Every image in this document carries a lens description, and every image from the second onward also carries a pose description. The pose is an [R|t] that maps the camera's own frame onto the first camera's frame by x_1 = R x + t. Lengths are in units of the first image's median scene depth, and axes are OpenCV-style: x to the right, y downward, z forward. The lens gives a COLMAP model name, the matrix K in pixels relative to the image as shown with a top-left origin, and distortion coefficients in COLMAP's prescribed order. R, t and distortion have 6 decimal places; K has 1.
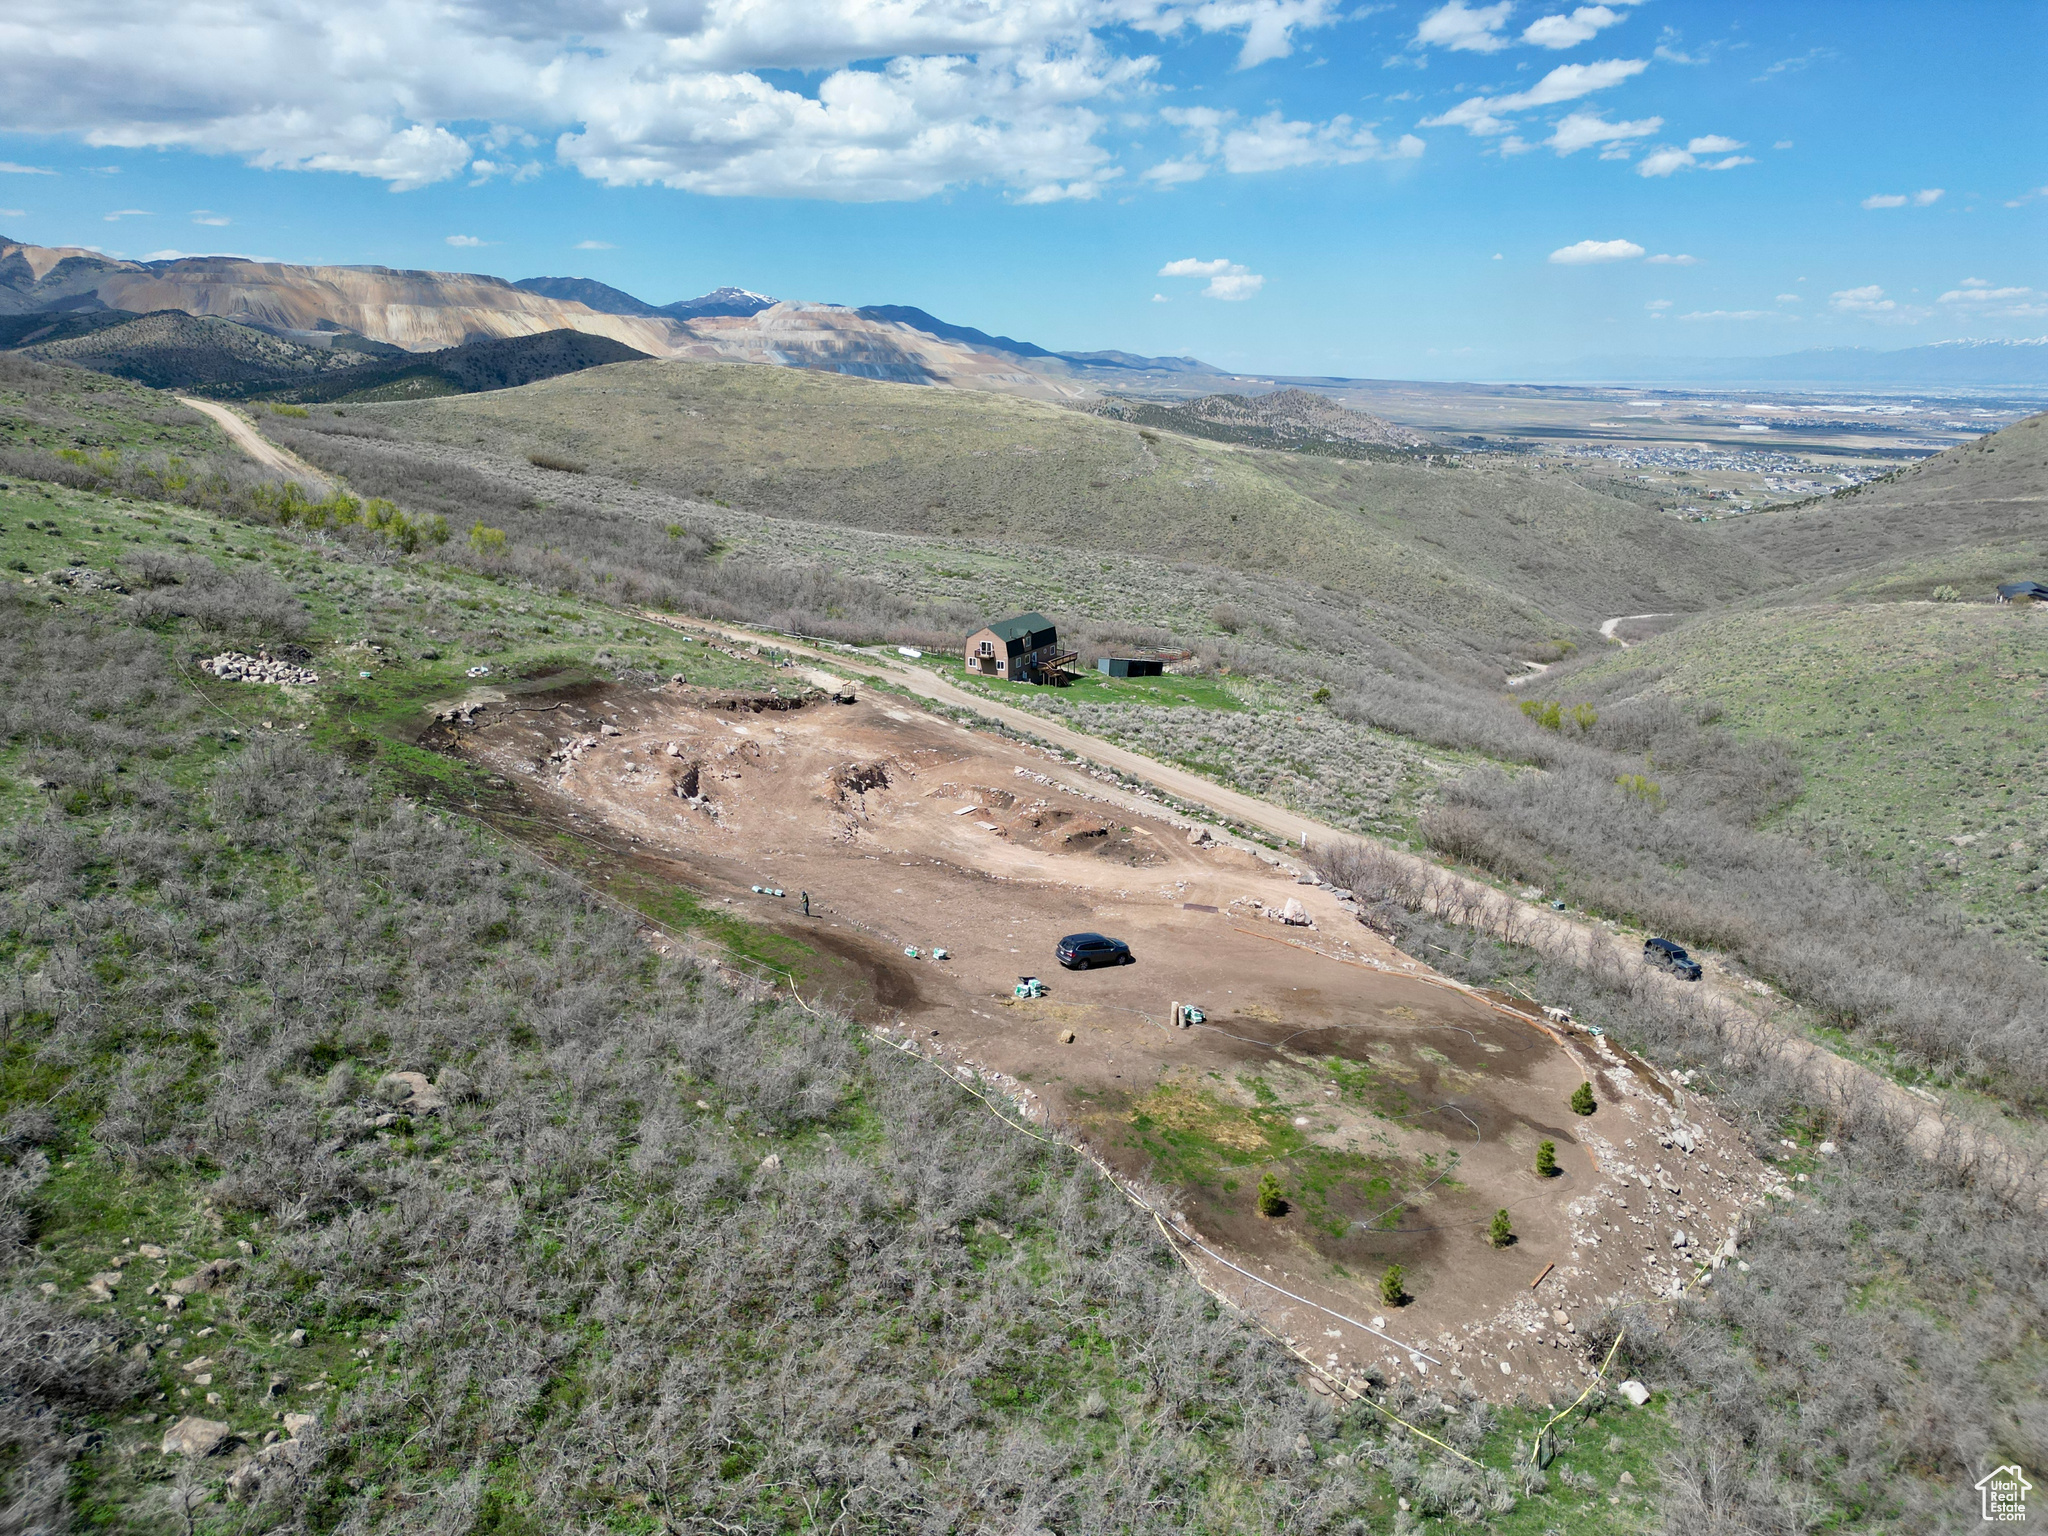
lens RADIAL K [[1431.2, 0, 1027.4], [0, 1431.2, 771.0], [0, 0, 1]] dist [0.070733, -0.066623]
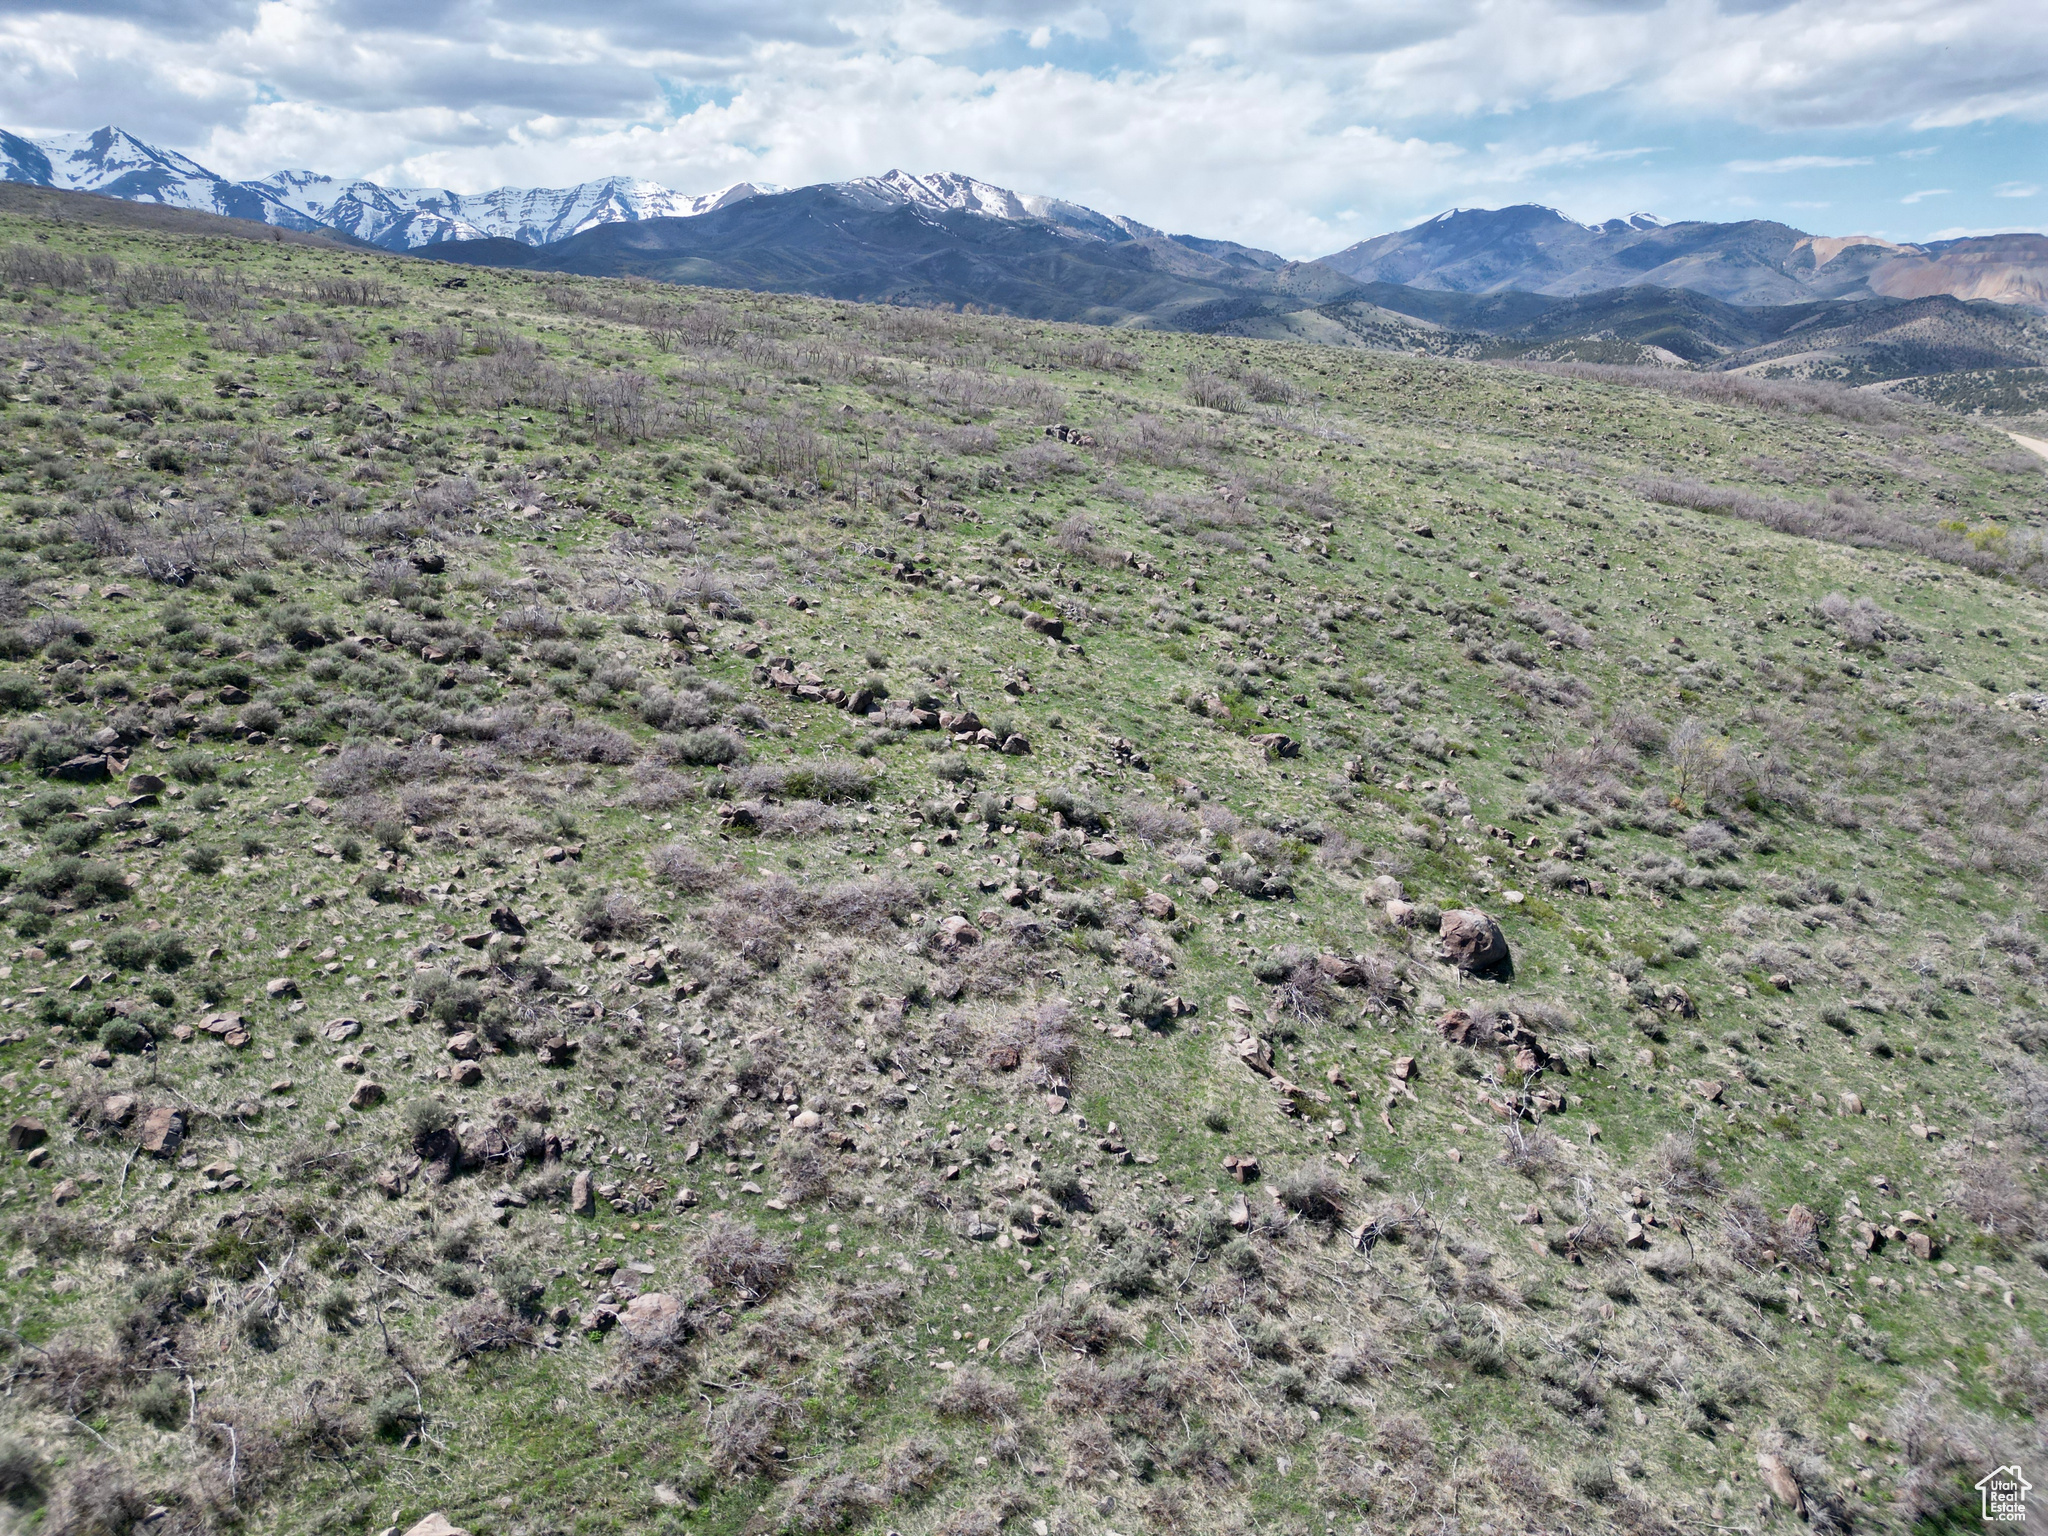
lens RADIAL K [[1431.2, 0, 1027.4], [0, 1431.2, 771.0], [0, 0, 1]] dist [0.070733, -0.066623]
pose [[0.504417, 0.242643, -0.828666, -0.119590], [-0.232366, 0.962446, 0.140372, -0.056896], [0.831607, 0.121748, 0.541856, -0.161786]]
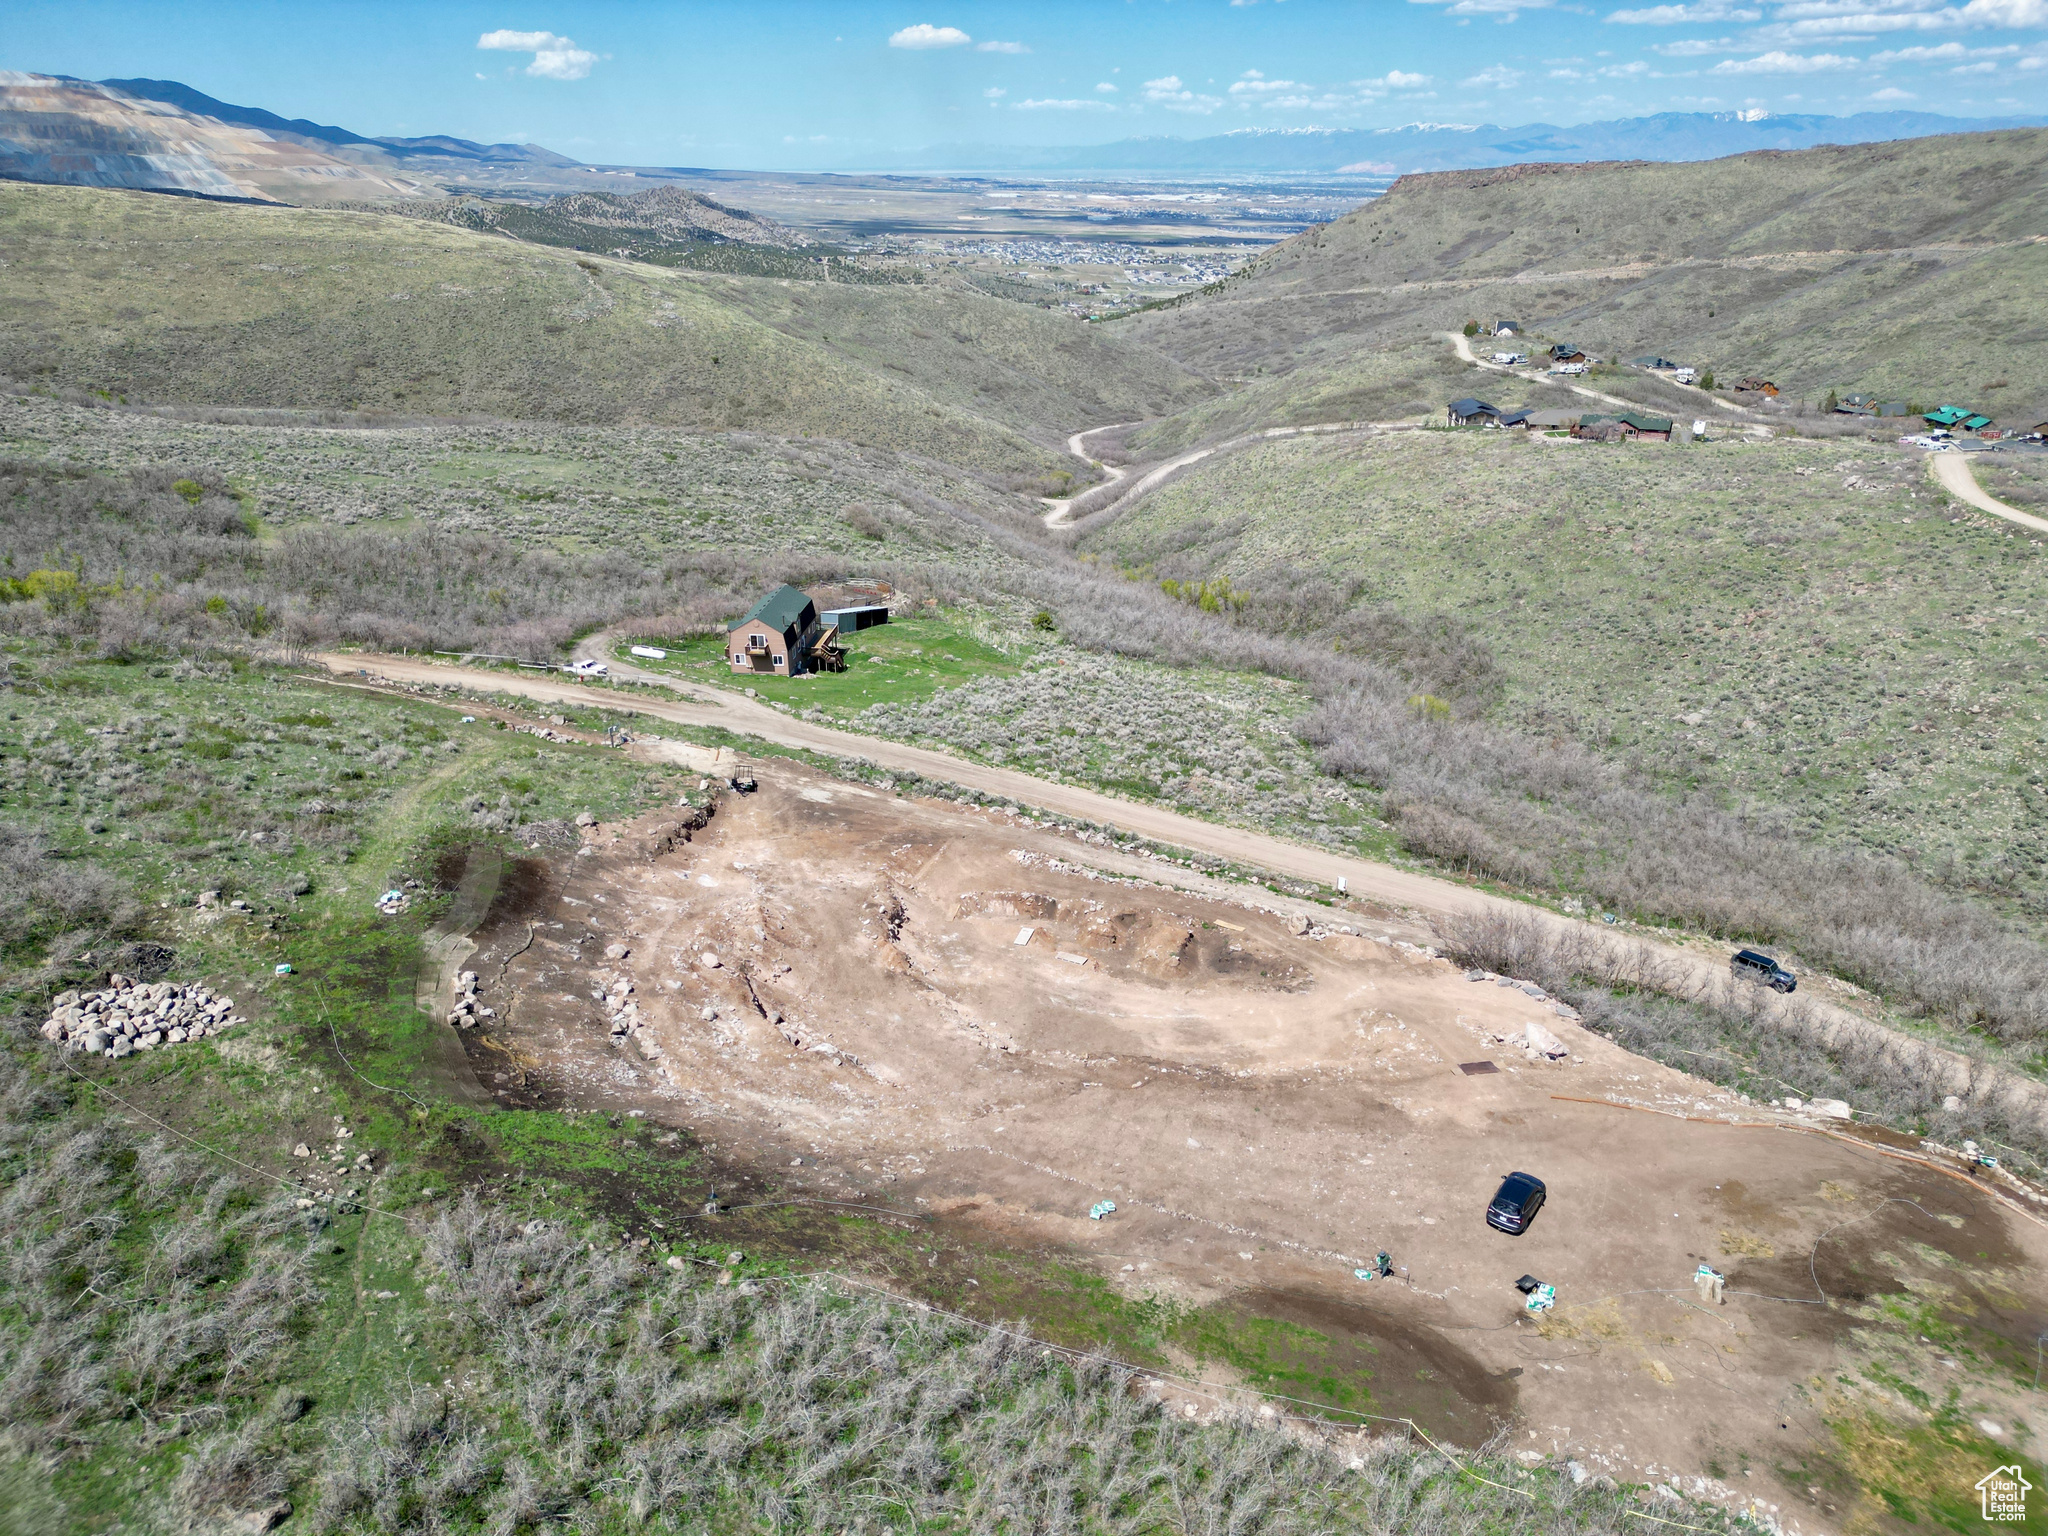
lens RADIAL K [[1431.2, 0, 1027.4], [0, 1431.2, 771.0], [0, 0, 1]] dist [0.070733, -0.066623]
pose [[0.915885, -0.165031, 0.365950, -0.316345], [0.116614, 0.981657, 0.150836, -0.184953], [-0.384130, -0.095474, 0.918329, 0.220518]]
